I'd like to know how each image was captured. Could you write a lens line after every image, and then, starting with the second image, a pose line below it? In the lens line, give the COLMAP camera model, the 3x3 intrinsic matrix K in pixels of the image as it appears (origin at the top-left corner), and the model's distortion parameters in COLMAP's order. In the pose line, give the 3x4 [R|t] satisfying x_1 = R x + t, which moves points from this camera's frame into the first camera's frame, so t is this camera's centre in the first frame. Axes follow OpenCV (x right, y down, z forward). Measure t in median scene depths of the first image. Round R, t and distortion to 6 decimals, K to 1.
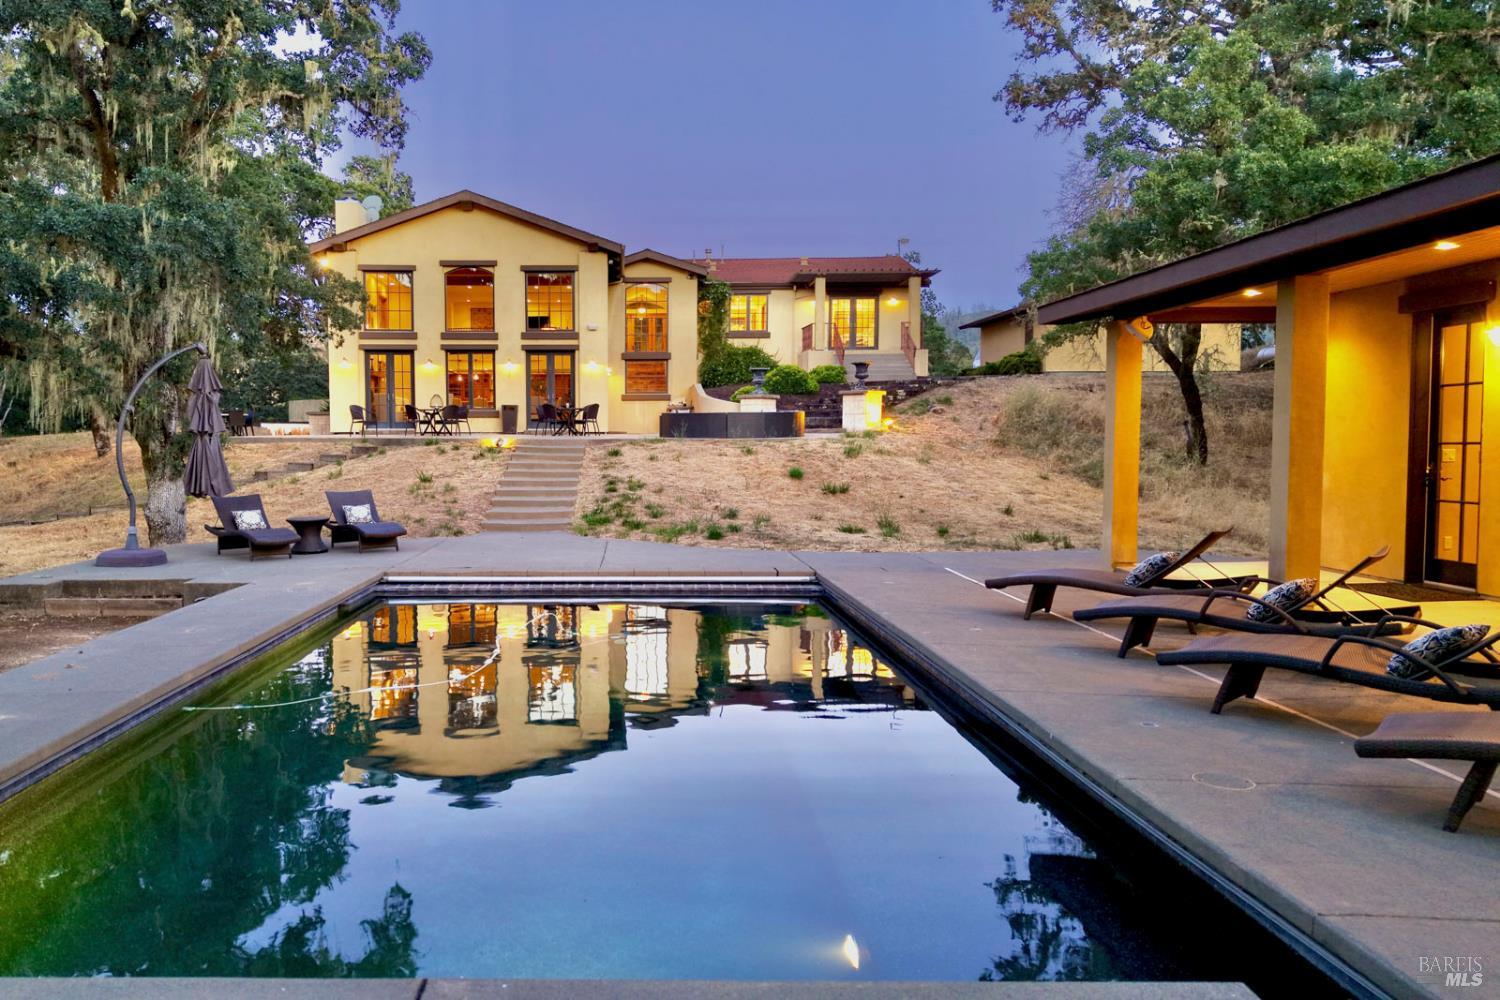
lens RADIAL K [[1196.9, 0, 630.6], [0, 1196.9, 493.8], [0, 0, 1]] dist [0.065728, -0.066146]
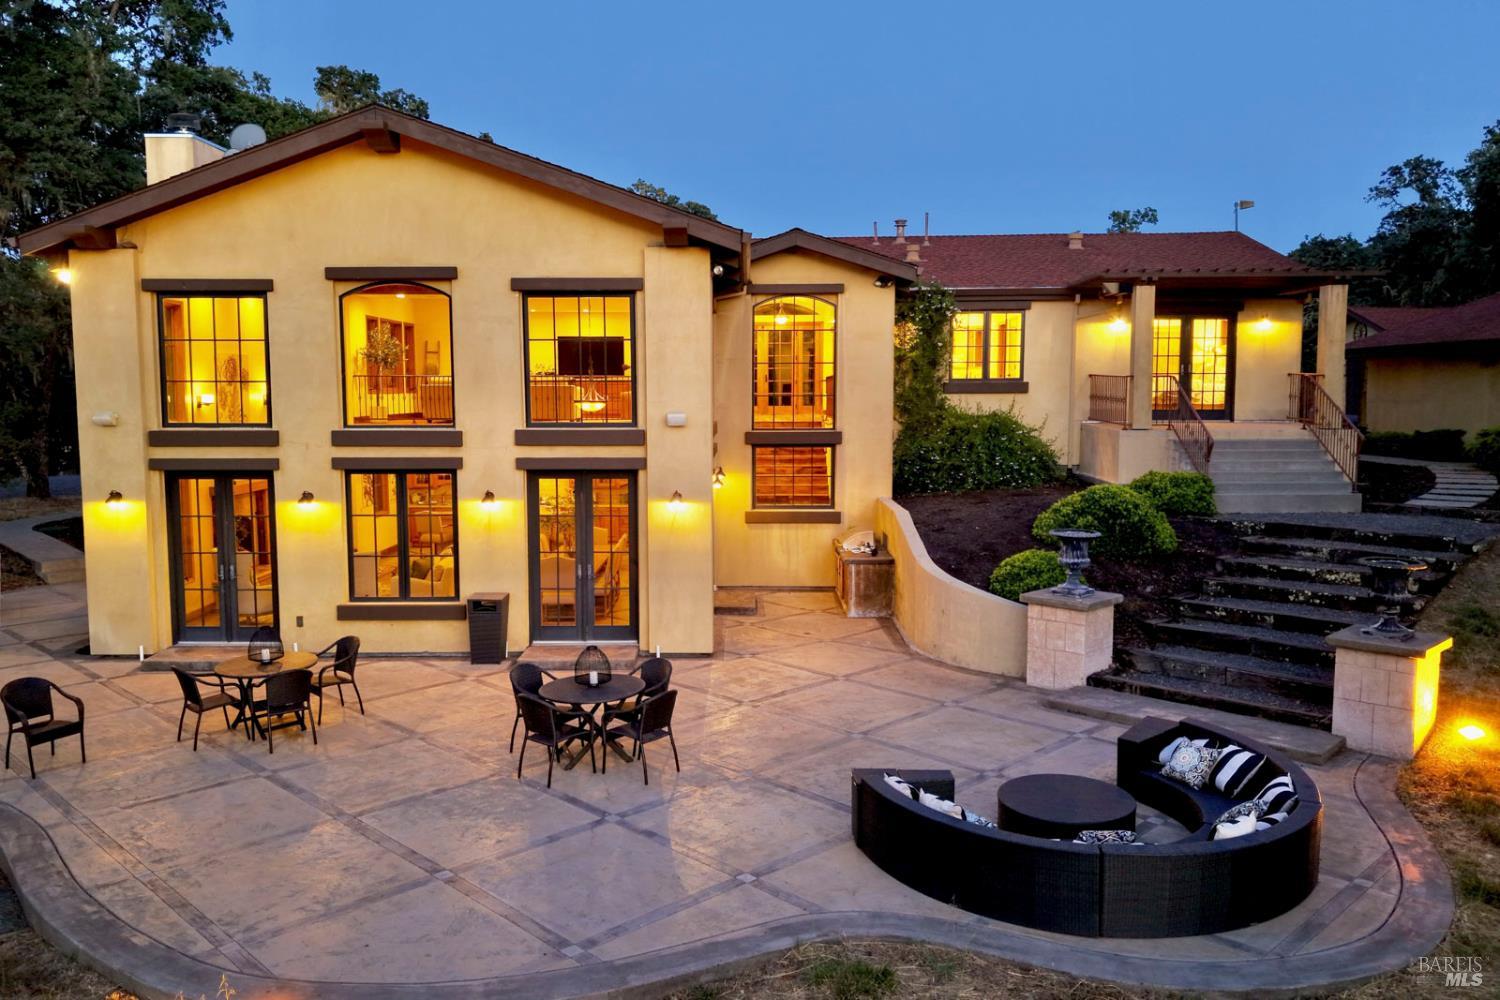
lens RADIAL K [[1234.7, 0, 745.6], [0, 1234.7, 513.2], [0, 0, 1]] dist [0.006366, -0.028515]
pose [[0.999912, -0.000128, -0.013256, -0.000765], [0.000817, 0.998646, 0.052018, -0.131289], [0.013231, -0.052024, 0.998558, 0.562820]]
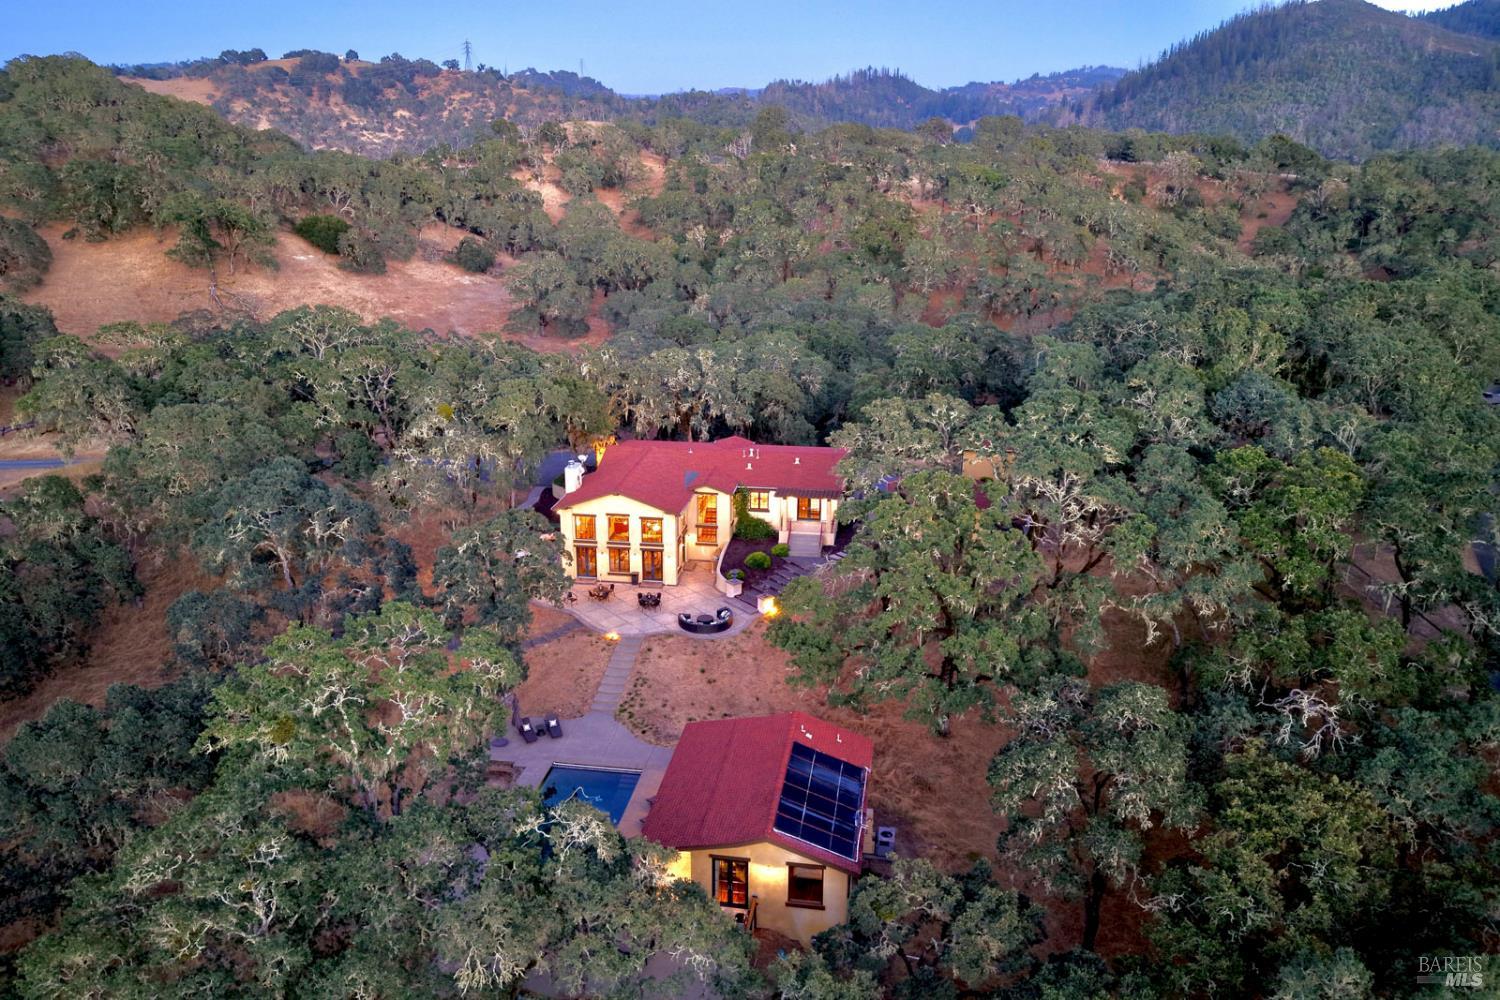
lens RADIAL K [[1196.9, 0, 750.0], [0, 1196.9, 498.0], [0, 0, 1]] dist [0.065728, -0.066146]
pose [[0.991047, 0.047507, -0.124777, 0.425072], [-0.017356, 0.972466, 0.232397, -0.794127], [0.132382, -0.228151, 0.964584, -1.262149]]
